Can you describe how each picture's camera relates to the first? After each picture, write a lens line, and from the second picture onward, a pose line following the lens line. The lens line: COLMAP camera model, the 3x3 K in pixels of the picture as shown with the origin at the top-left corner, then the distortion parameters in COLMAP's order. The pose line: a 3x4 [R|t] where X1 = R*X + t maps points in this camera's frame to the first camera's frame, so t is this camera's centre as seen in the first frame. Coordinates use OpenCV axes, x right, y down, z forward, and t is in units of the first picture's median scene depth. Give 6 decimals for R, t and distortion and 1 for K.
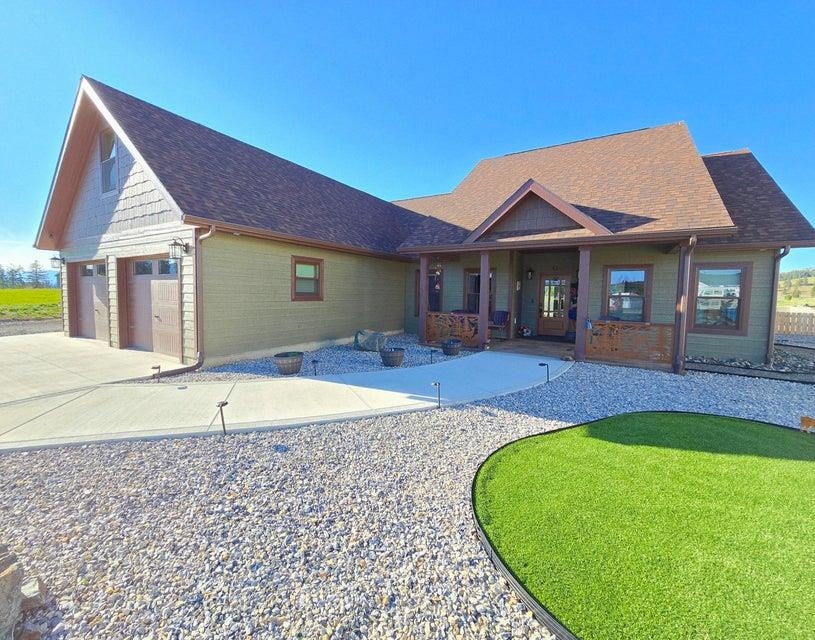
lens RADIAL K [[345.3, 0, 389.3], [0, 345.3, 315.5], [0, 0, 1]] dist [-0.001825, -0.000253]
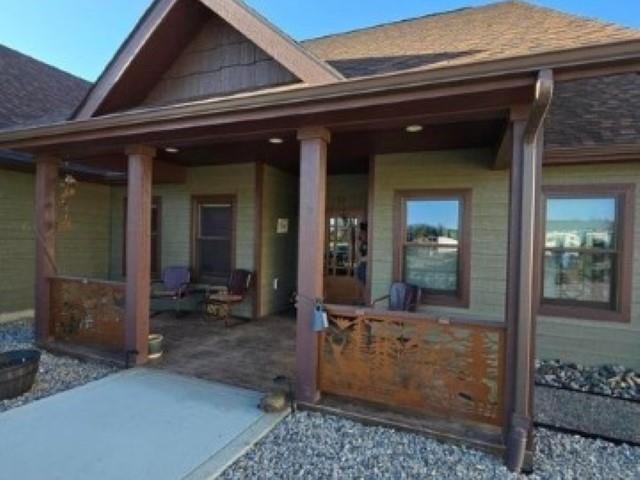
lens RADIAL K [[340.8, 0, 320.0], [0, 340.8, 240.0], [0, 0, 1]] dist [0.004285, 0.000393]
pose [[0.984167, 0.008651, 0.177035, 0.433922], [0.001682, 0.998307, -0.058132, -0.034213], [-0.177238, 0.057510, 0.982486, 0.513716]]
